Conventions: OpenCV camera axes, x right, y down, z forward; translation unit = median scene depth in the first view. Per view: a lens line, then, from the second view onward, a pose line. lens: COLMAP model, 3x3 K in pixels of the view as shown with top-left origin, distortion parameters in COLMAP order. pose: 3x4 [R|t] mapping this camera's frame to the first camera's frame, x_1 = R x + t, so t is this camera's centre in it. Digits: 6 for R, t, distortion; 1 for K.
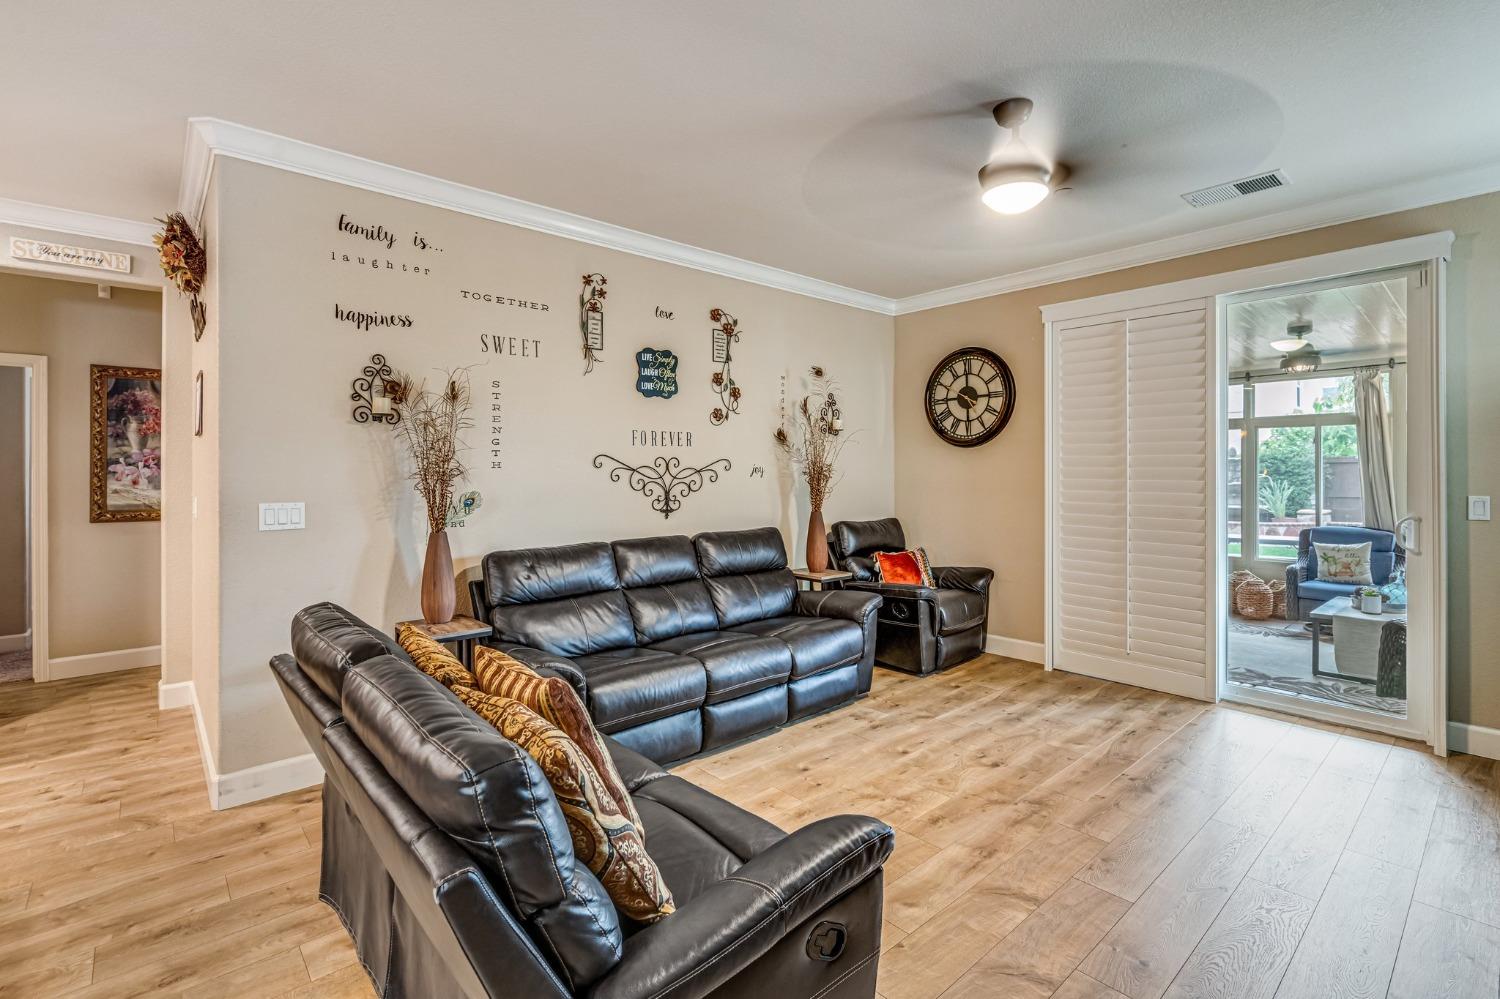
lens RADIAL K [[685.4, 0, 751.3], [0, 685.4, 475.8], [0, 0, 1]] dist [-0.016073, 0.006822]
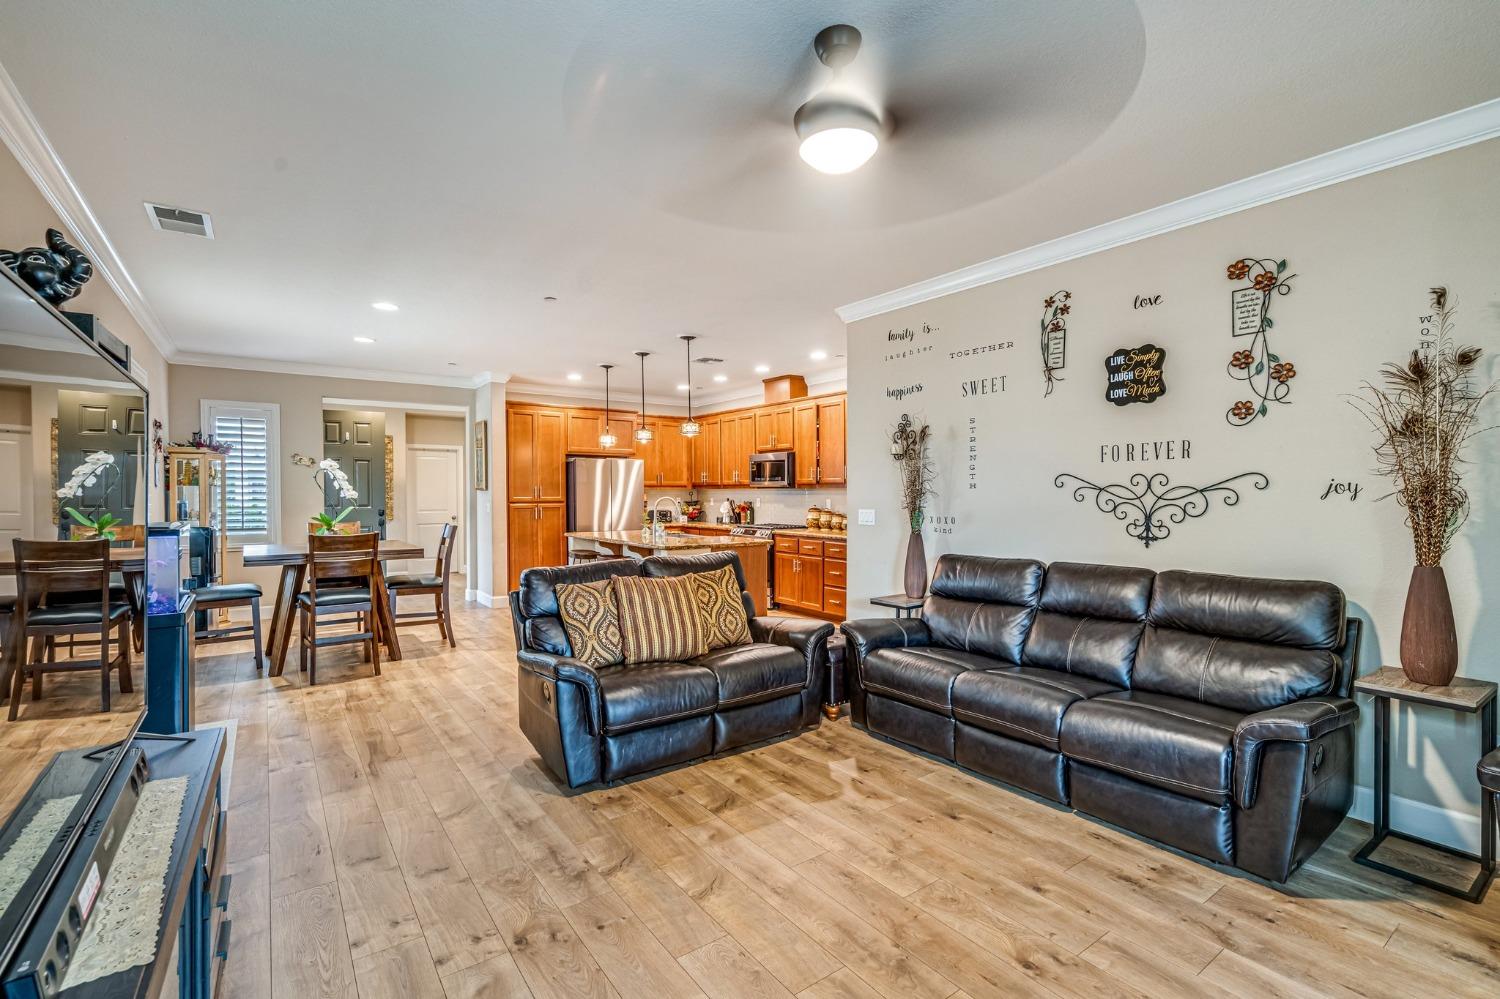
lens RADIAL K [[685.4, 0, 749.1], [0, 685.4, 494.5], [0, 0, 1]] dist [-0.016073, 0.006822]
pose [[-0.105219, 0.005698, -0.994433, 0.763803], [-0.002835, 0.999978, 0.006030, -0.005515], [0.994445, 0.003454, -0.105200, 0.620056]]
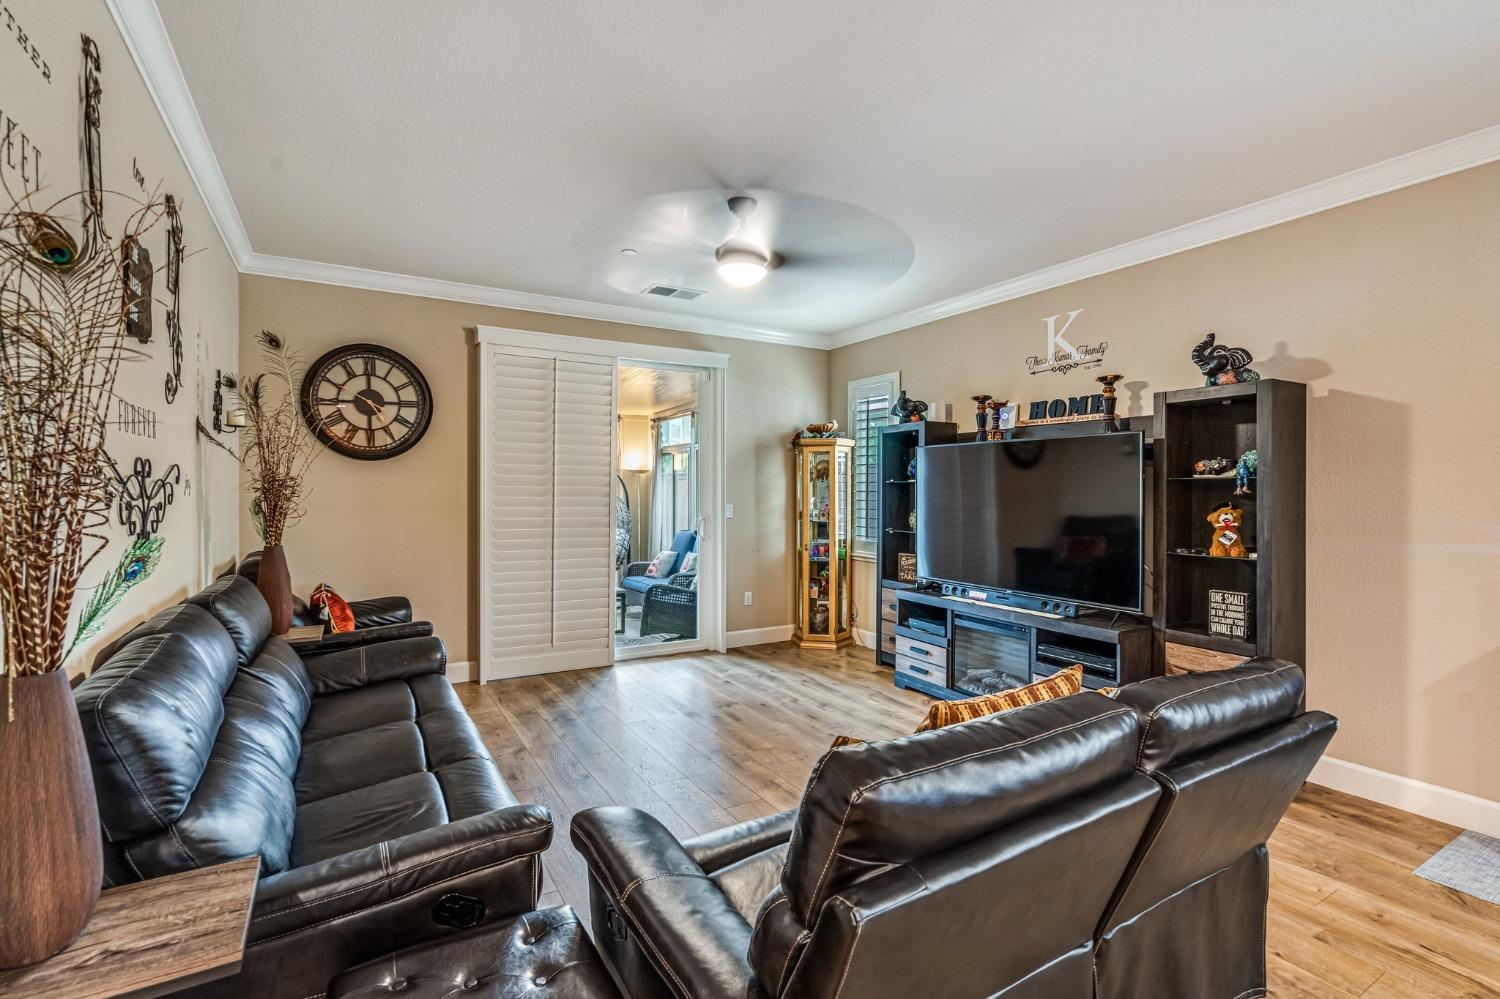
lens RADIAL K [[685.4, 0, 745.9], [0, 685.4, 501.0], [0, 0, 1]] dist [-0.016073, 0.006822]
pose [[0.196197, -0.012639, 0.980483, -0.545581], [0.001704, 0.999920, 0.012548, -0.001032], [-0.980563, -0.000791, 0.196203, 0.468210]]
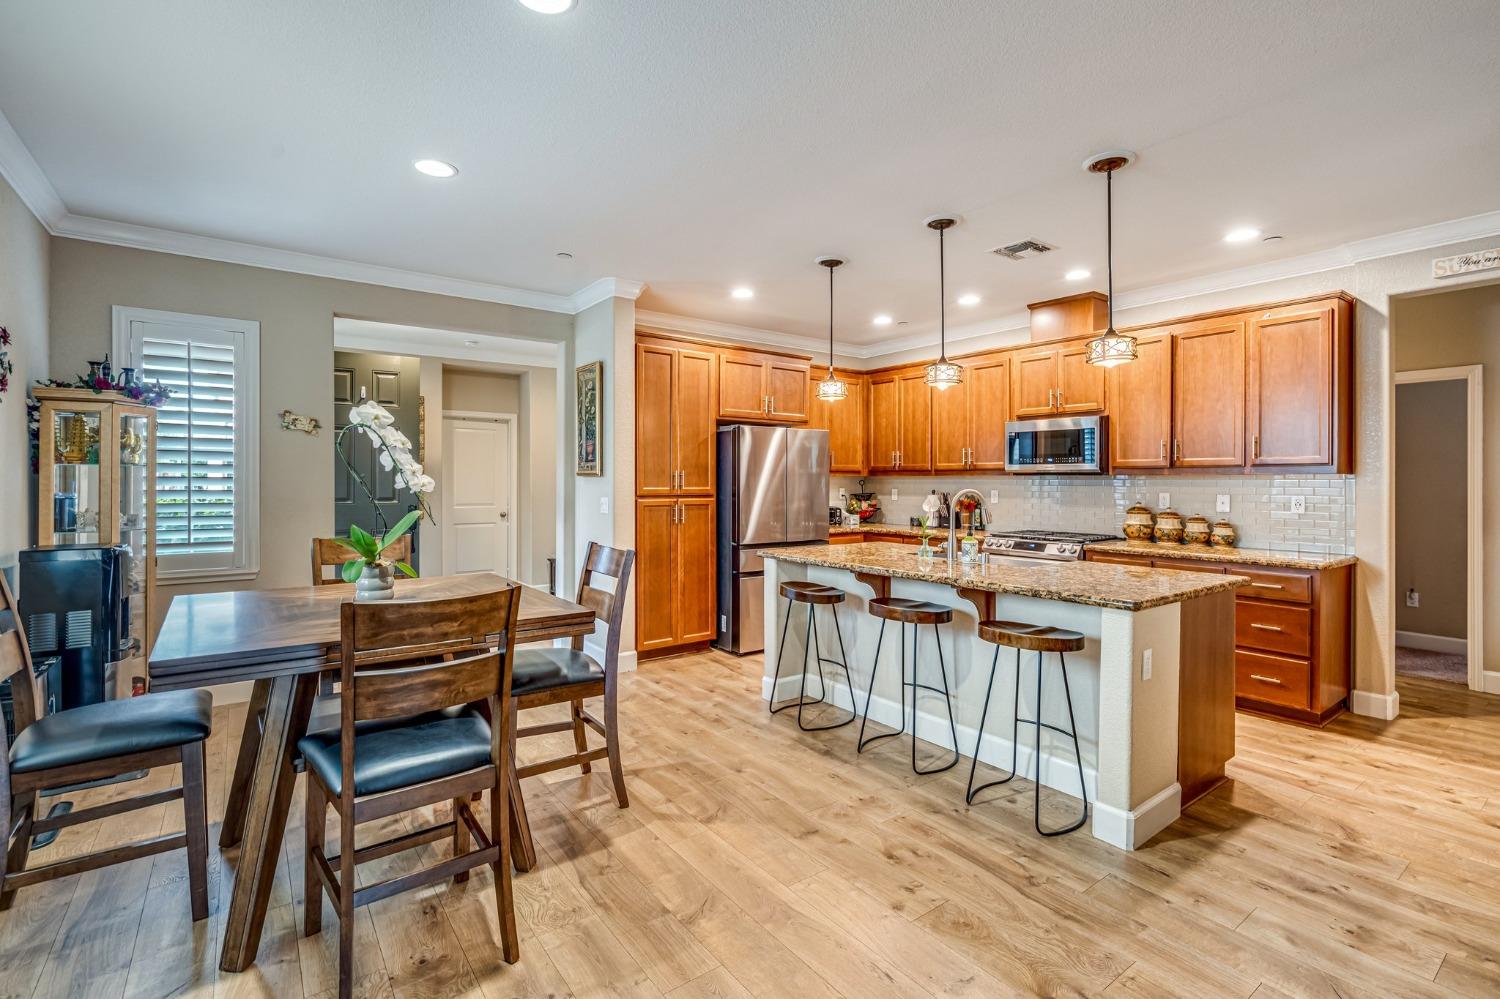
lens RADIAL K [[685.4, 0, 746.2], [0, 685.4, 483.4], [0, 0, 1]] dist [-0.016073, 0.006822]
pose [[-0.092109, 0.004933, -0.995737, 0.058865], [-0.007292, 0.999958, 0.005629, 0.000449], [0.995722, 0.007780, -0.092069, 0.024887]]
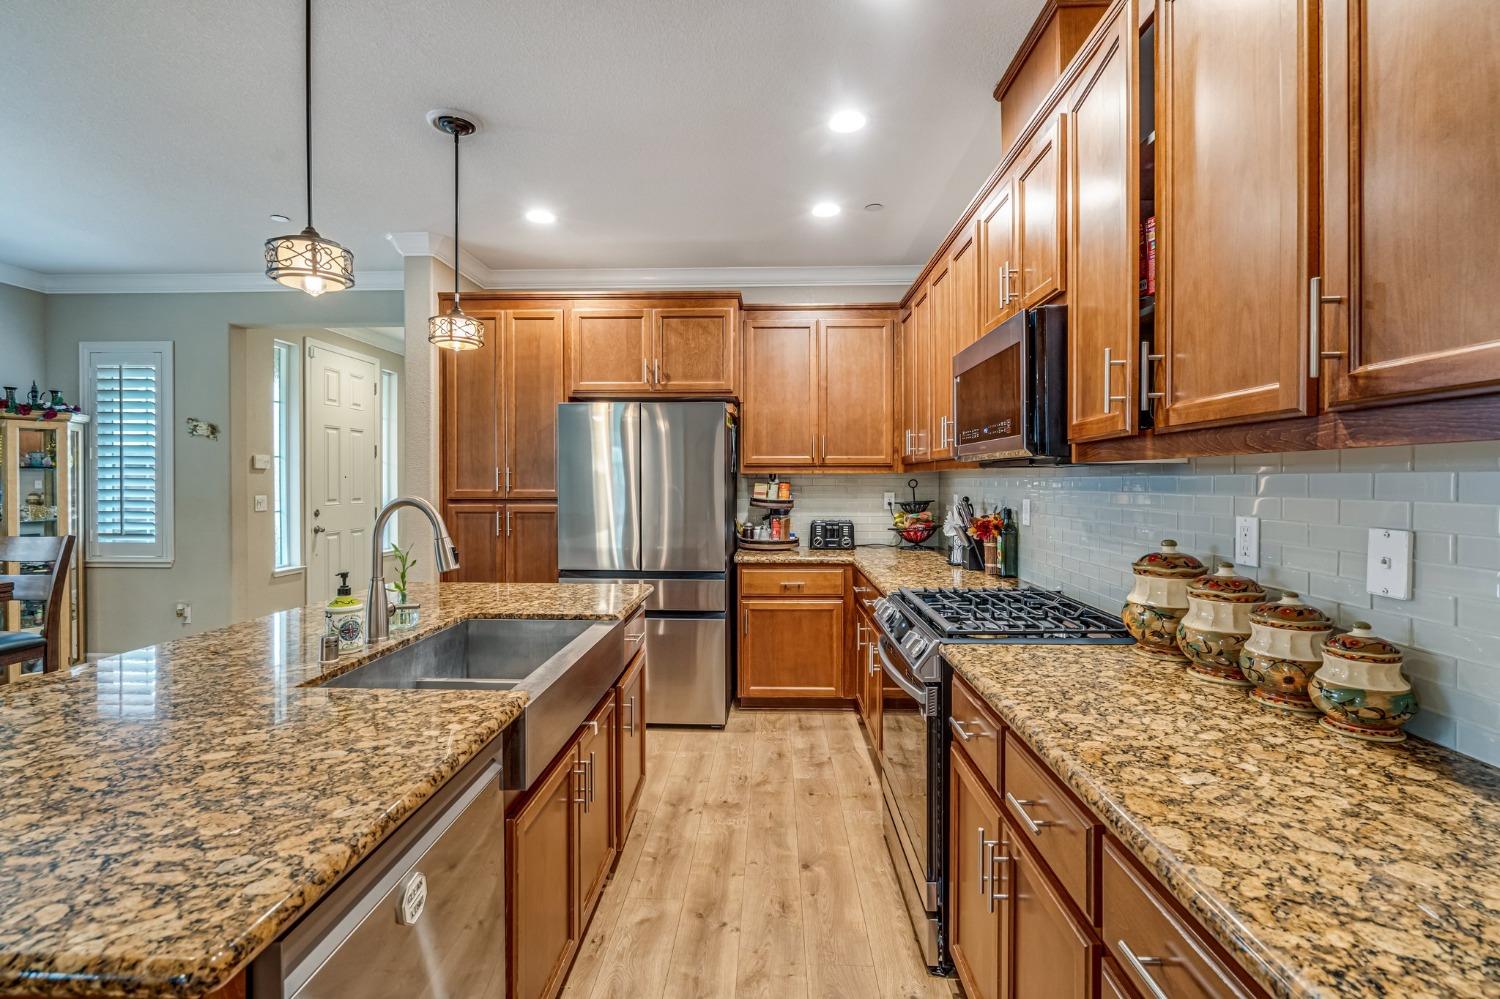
lens RADIAL K [[685.4, 0, 750.8], [0, 685.4, 486.7], [0, 0, 1]] dist [-0.016073, 0.006822]
pose [[-0.688723, 0.006299, -0.724997, -0.721579], [-0.004120, 0.999912, 0.012602, -0.001689], [0.725013, 0.011666, -0.688637, 0.701132]]
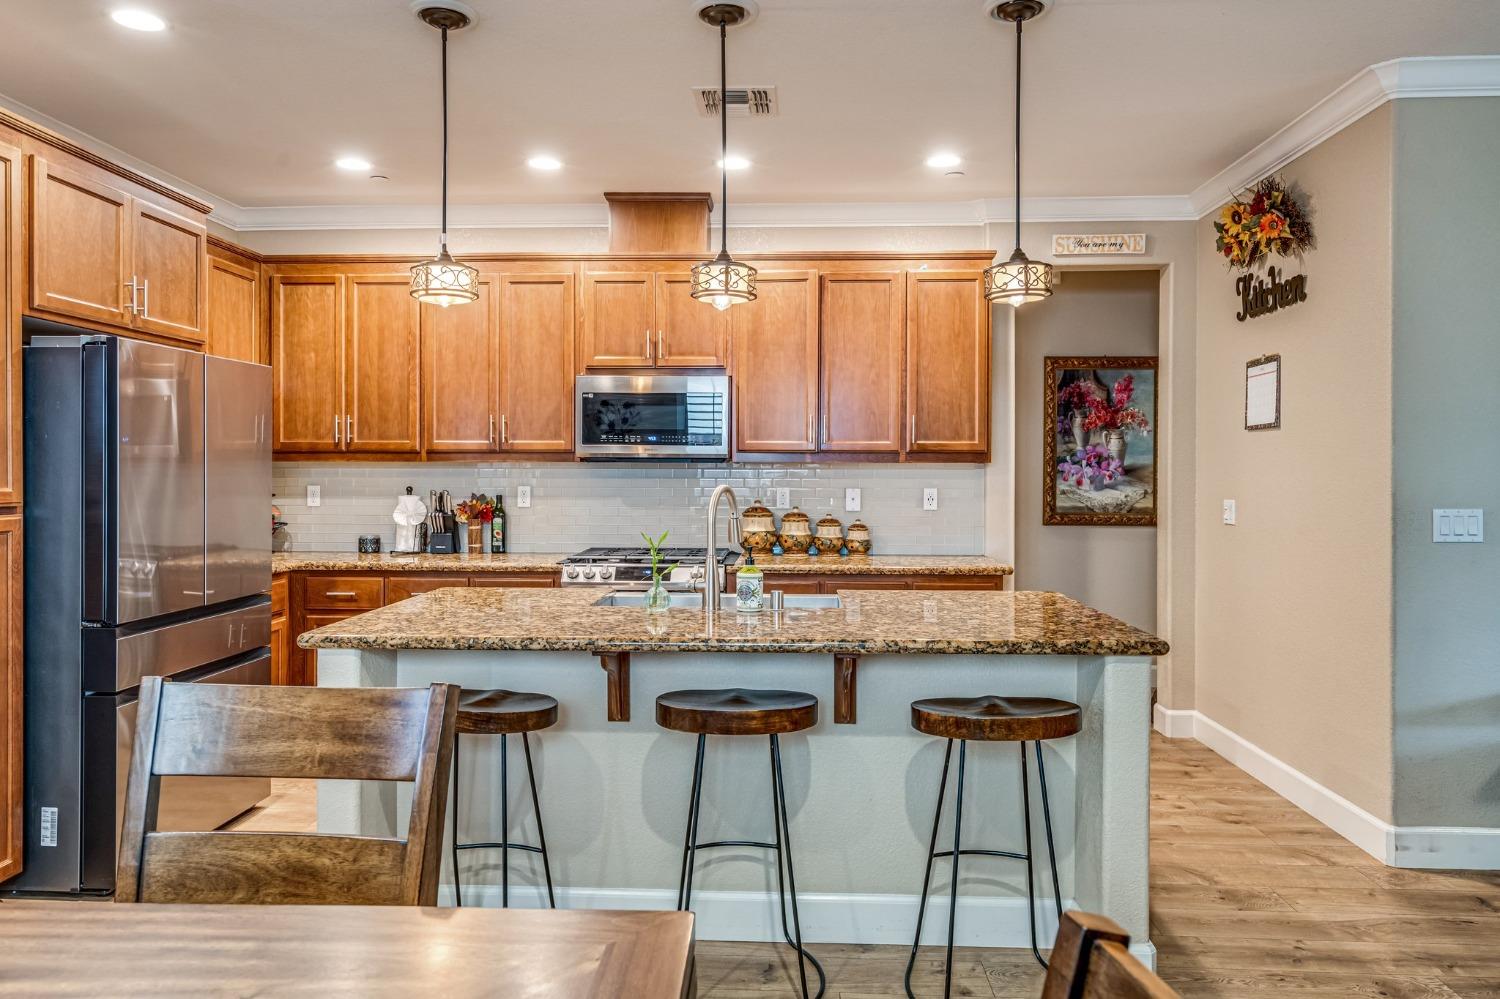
lens RADIAL K [[1008.5, 0, 745.3], [0, 1008.5, 478.4], [0, 0, 1]] dist [-0.002158, 0.008831]
pose [[0.714269, 0.006677, -0.699840, -0.318146], [-0.006529, 0.999975, 0.002877, 0.003708], [0.699841, 0.002514, 0.714294, -0.317246]]
